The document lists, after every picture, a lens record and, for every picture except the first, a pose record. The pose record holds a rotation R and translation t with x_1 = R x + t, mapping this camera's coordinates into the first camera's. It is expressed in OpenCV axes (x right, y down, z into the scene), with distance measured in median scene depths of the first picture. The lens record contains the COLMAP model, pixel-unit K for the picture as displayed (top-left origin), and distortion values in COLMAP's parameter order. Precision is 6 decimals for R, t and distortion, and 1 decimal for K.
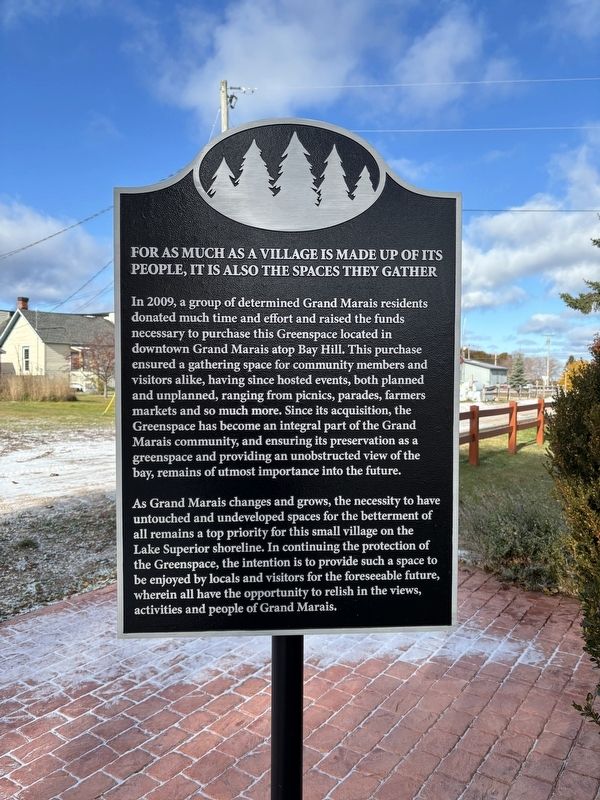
lens RADIAL K [[603.2, 0, 300.1], [0, 603.2, 399.1], [0, 0, 1]] dist [0.030920, 0.001521]
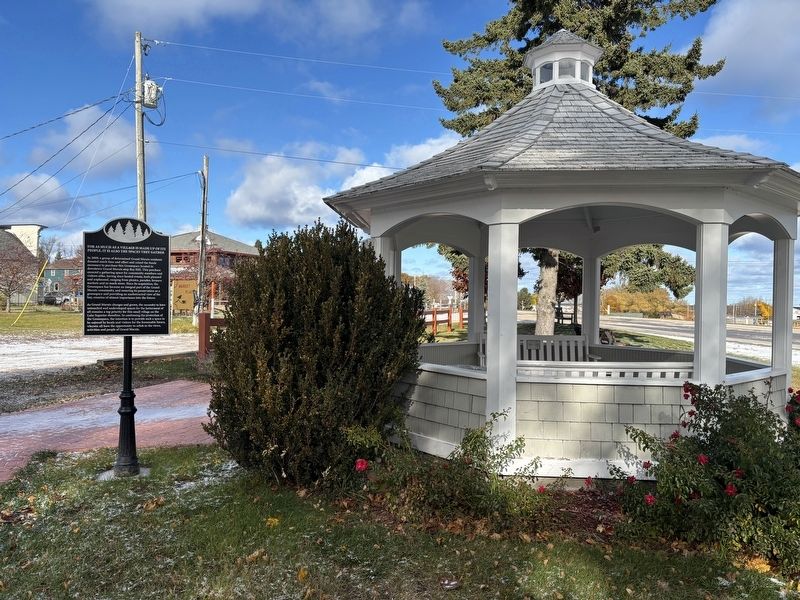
lens RADIAL K [[603.2, 0, 400.2], [0, 603.2, 300.6], [0, 0, 1]] dist [0.030920, 0.001521]
pose [[0.963988, 0.010282, 0.265748, 0.712968], [-0.009435, 0.999946, -0.004464, 0.142569], [-0.265780, 0.001796, 0.964032, -3.724506]]
